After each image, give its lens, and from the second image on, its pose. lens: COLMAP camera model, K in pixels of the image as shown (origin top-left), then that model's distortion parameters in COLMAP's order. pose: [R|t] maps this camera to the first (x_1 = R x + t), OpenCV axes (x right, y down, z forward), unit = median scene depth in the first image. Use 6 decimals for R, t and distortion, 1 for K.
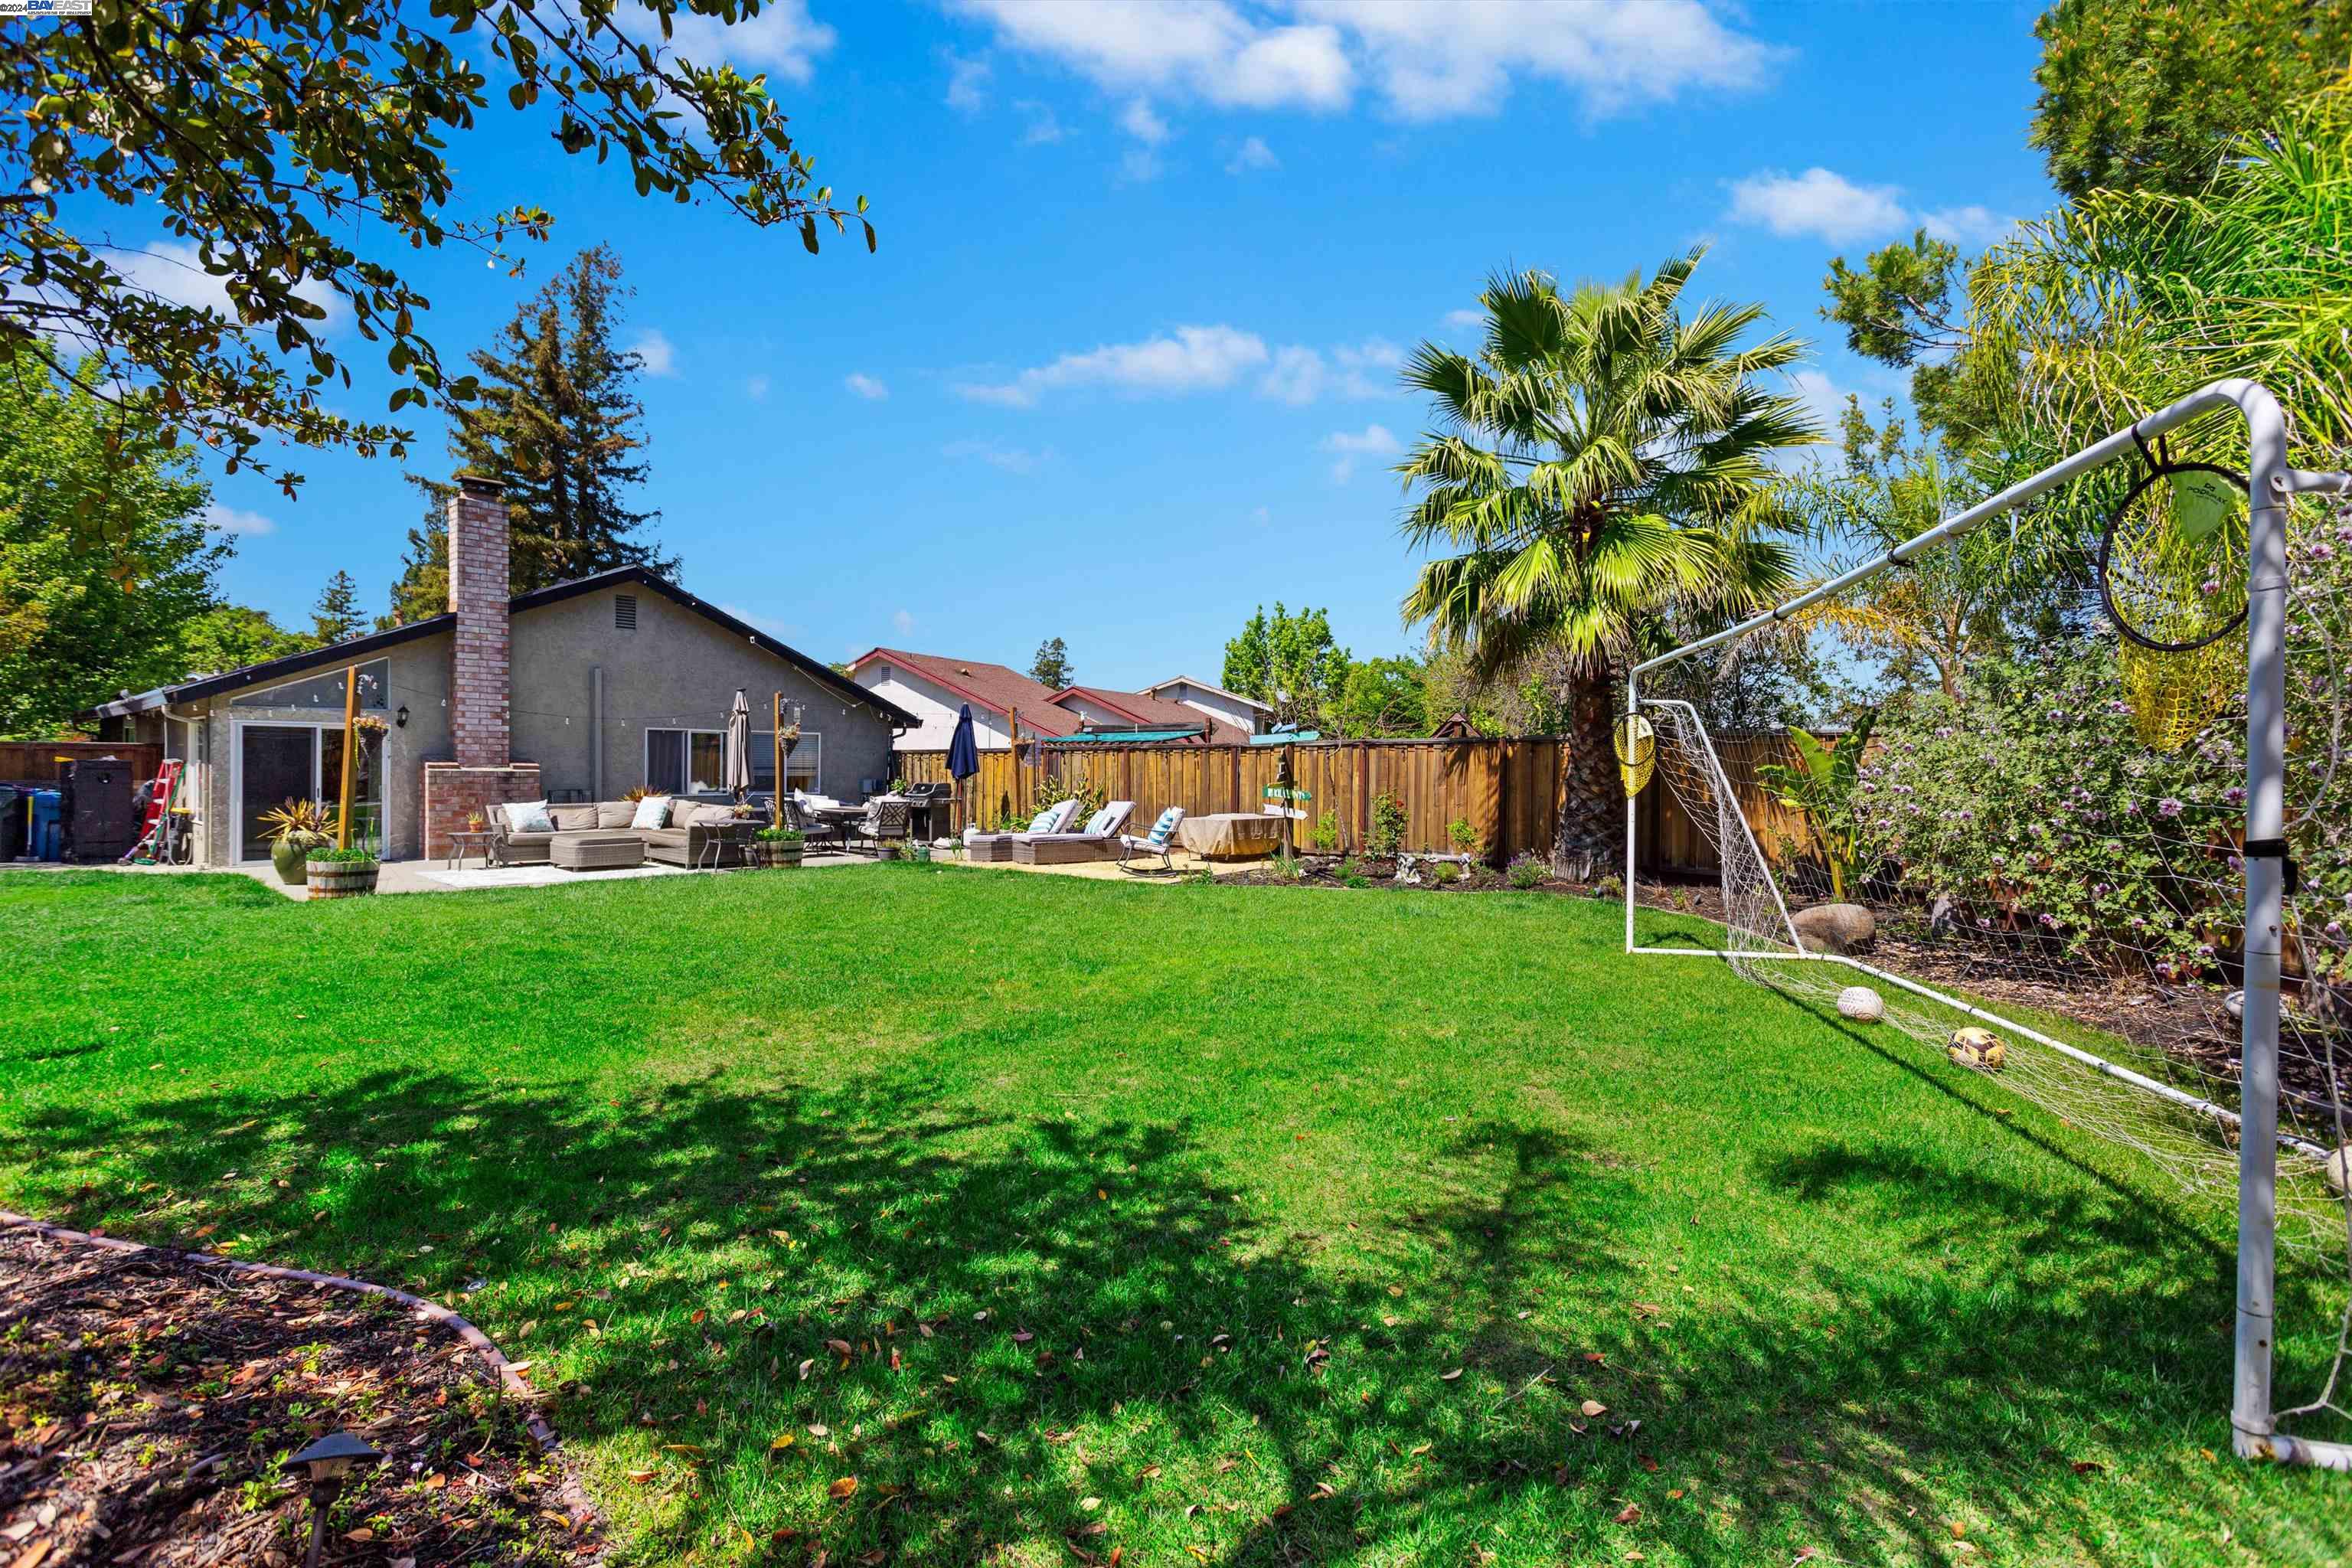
lens RADIAL K [[1084.4, 0, 1176.1], [0, 1084.4, 762.2], [0, 0, 1]] dist [-0.000242, 0.000122]
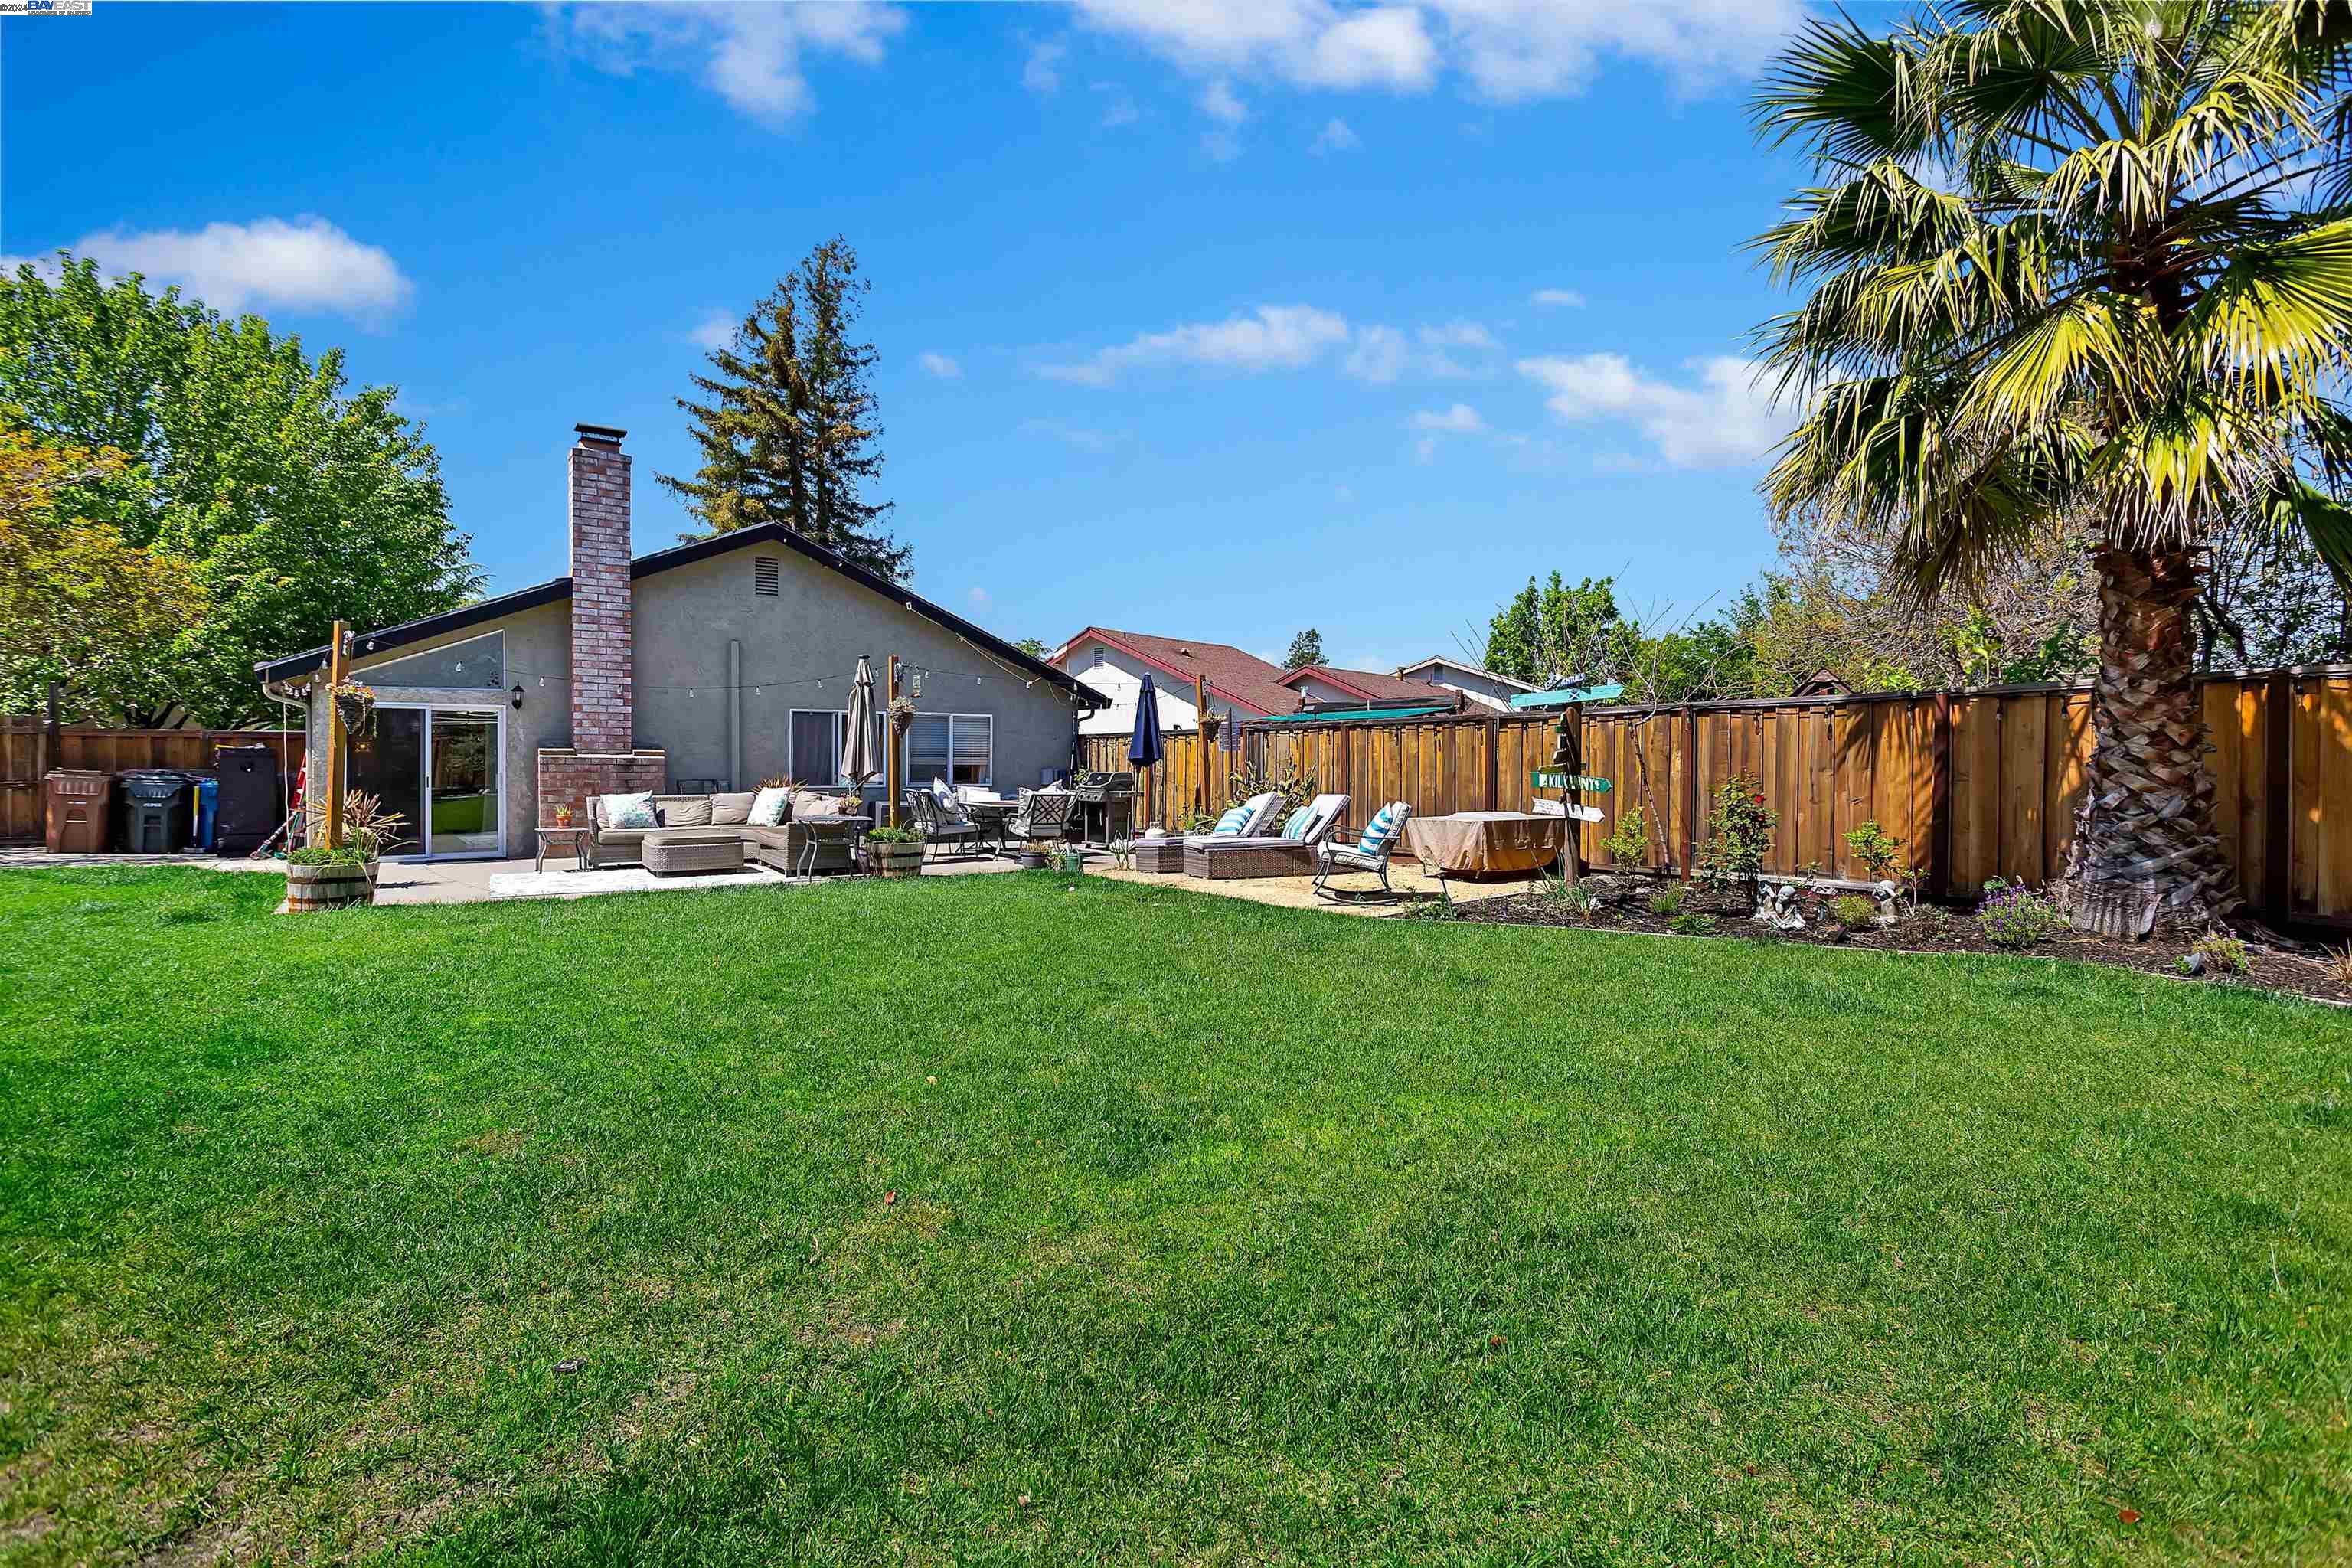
lens RADIAL K [[1084.4, 0, 1176.1], [0, 1084.4, 762.2], [0, 0, 1]] dist [-0.000242, 0.000122]
pose [[0.971442, -0.004261, -0.237239, 0.022169], [0.004962, 0.999985, 0.002357, 0.011834], [0.237226, -0.003467, 0.971448, 0.253864]]
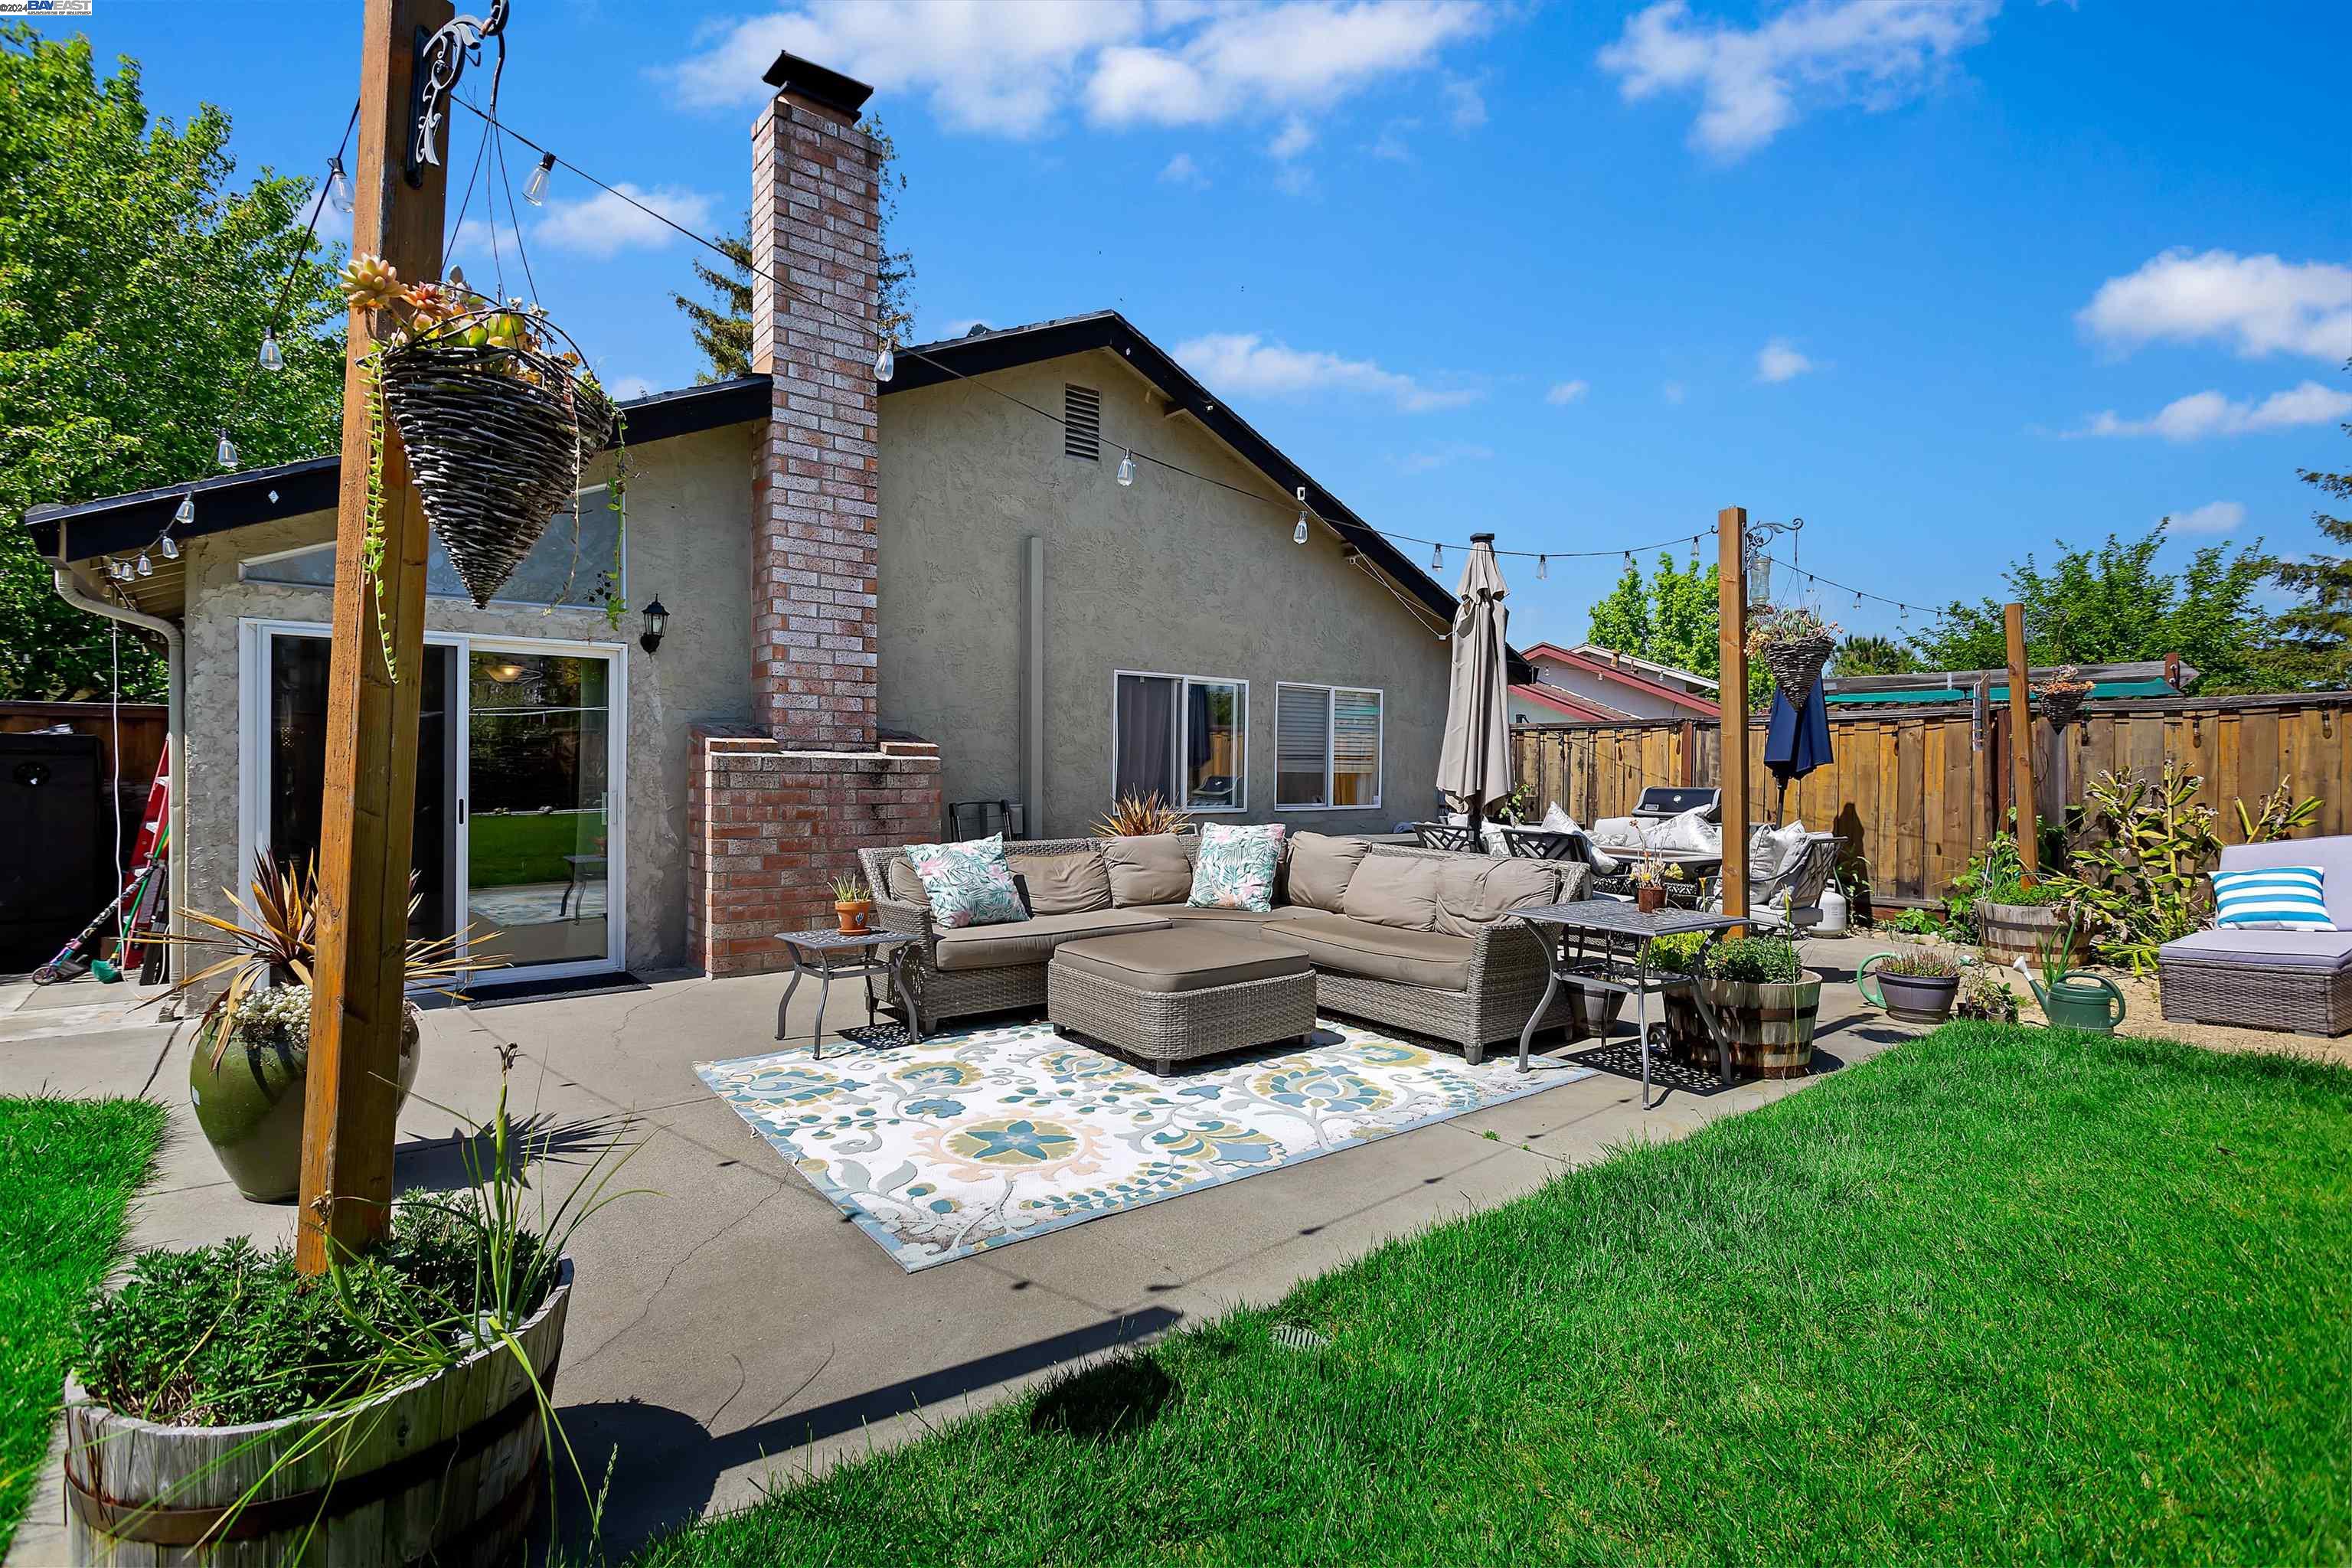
lens RADIAL K [[1084.4, 0, 1176.1], [0, 1084.4, 762.2], [0, 0, 1]] dist [-0.000242, 0.000122]
pose [[0.986772, -0.000772, -0.162115, -0.434266], [0.000658, 0.999999, -0.000760, 0.009943], [0.162115, 0.000644, 0.986772, 0.602848]]
